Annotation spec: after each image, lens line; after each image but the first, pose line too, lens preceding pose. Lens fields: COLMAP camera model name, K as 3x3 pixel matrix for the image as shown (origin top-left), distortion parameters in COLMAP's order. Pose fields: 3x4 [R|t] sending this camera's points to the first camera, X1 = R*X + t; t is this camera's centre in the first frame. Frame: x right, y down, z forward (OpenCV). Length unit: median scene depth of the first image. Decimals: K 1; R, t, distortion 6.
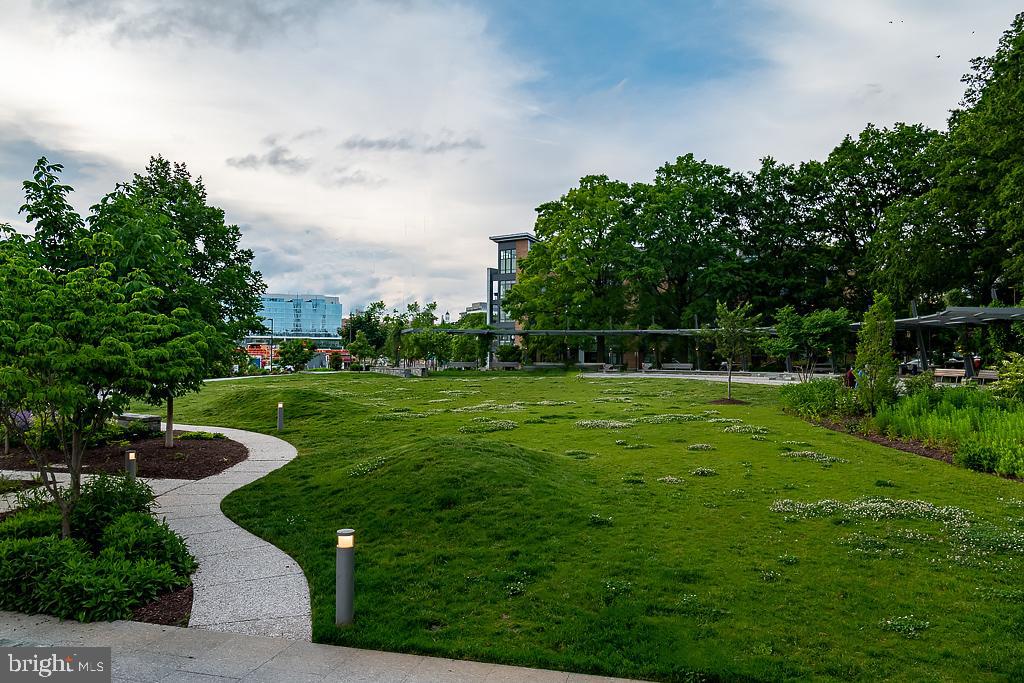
lens RADIAL K [[720.5, 0, 513.6], [0, 720.5, 342.0], [0, 0, 1]] dist [-0.006103, 0.000253]
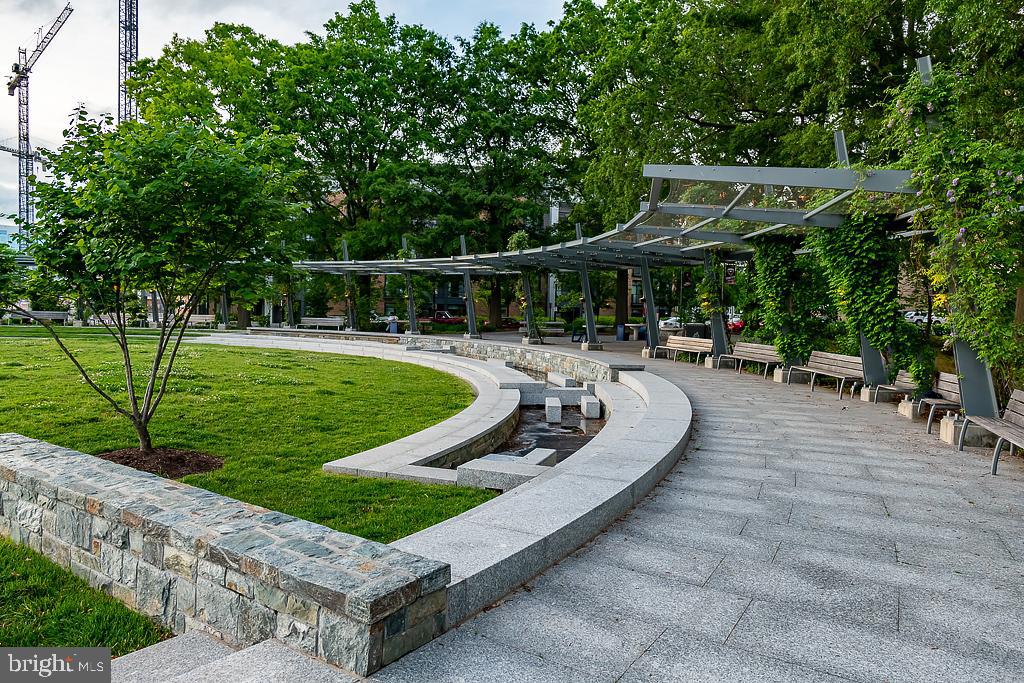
lens RADIAL K [[720.5, 0, 510.8], [0, 720.5, 339.7], [0, 0, 1]] dist [-0.006103, 0.000253]
pose [[0.967941, 0.005914, 0.251107, 0.248692], [-0.022291, 0.997801, 0.062427, 0.006165], [-0.250185, -0.066023, 0.965944, 0.372111]]
